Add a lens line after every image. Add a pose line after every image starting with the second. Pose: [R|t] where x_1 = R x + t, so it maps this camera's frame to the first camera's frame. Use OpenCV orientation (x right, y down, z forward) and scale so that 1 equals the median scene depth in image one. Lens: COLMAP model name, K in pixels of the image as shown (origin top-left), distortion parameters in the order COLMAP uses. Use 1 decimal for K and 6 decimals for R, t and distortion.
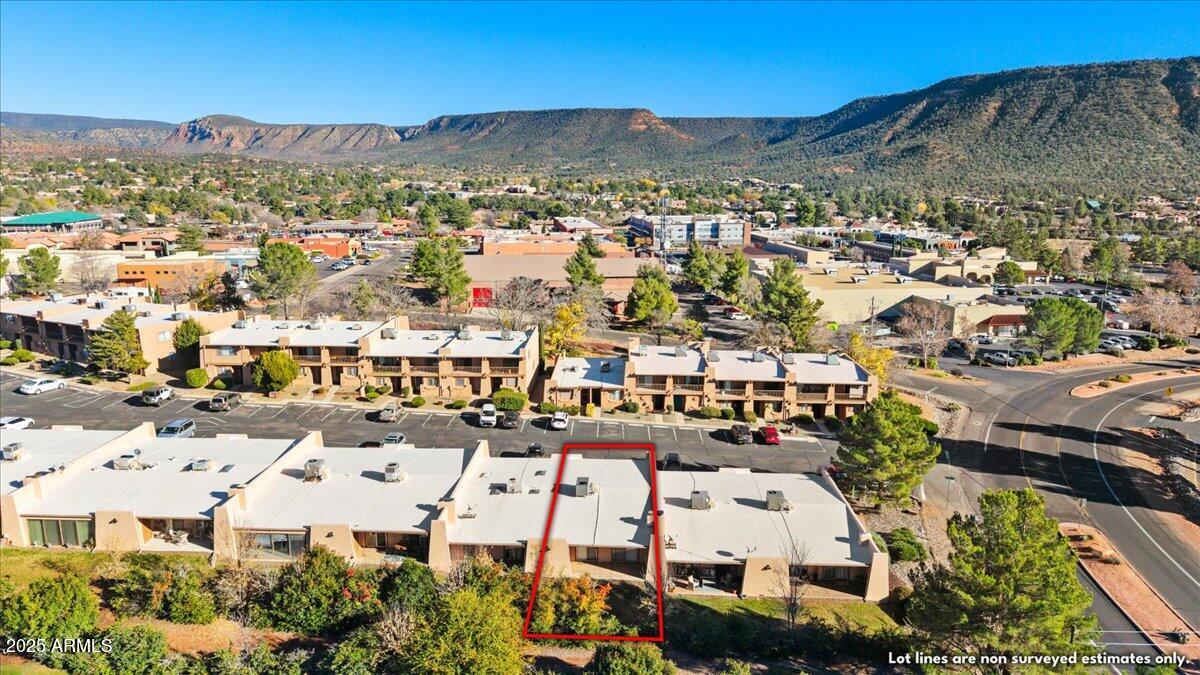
lens RADIAL K [[804.2, 0, 591.3], [0, 804.2, 333.6], [0, 0, 1]] dist [0.026896, -0.030176]
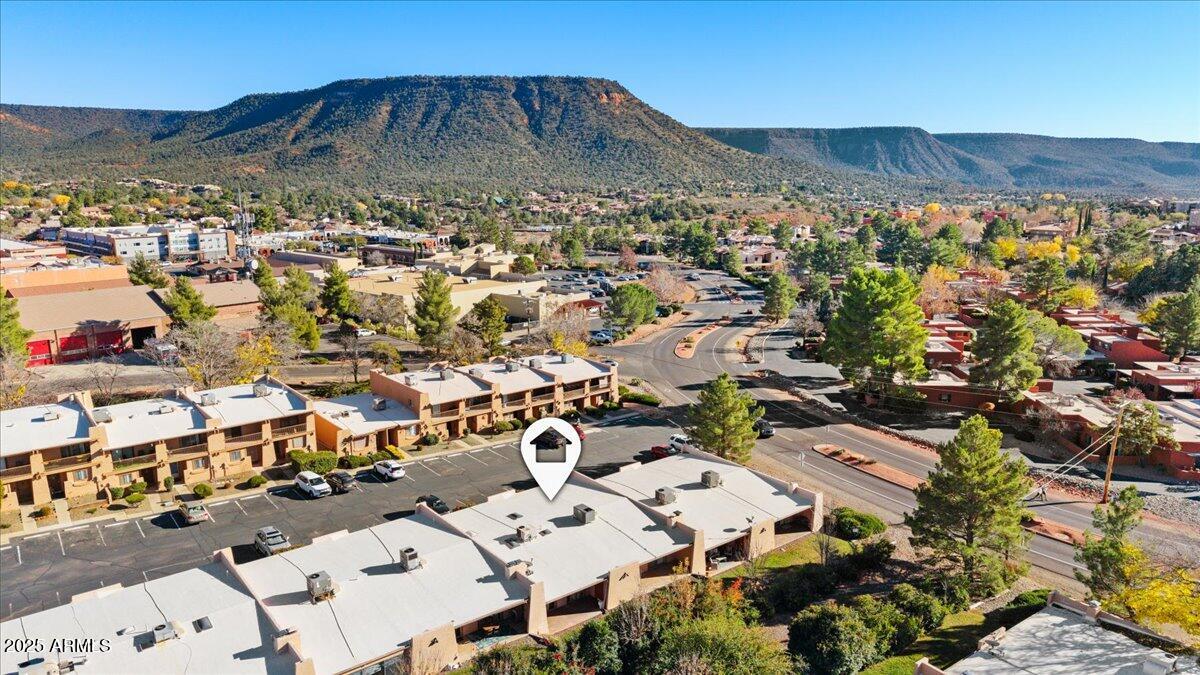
lens RADIAL K [[804.2, 0, 606.8], [0, 804.2, 337.2], [0, 0, 1]] dist [0.026896, -0.030176]
pose [[0.751607, -0.139042, 0.644790, -0.266379], [0.134953, 0.989267, 0.056016, -0.036953], [-0.645659, 0.044914, 0.762304, 0.081180]]
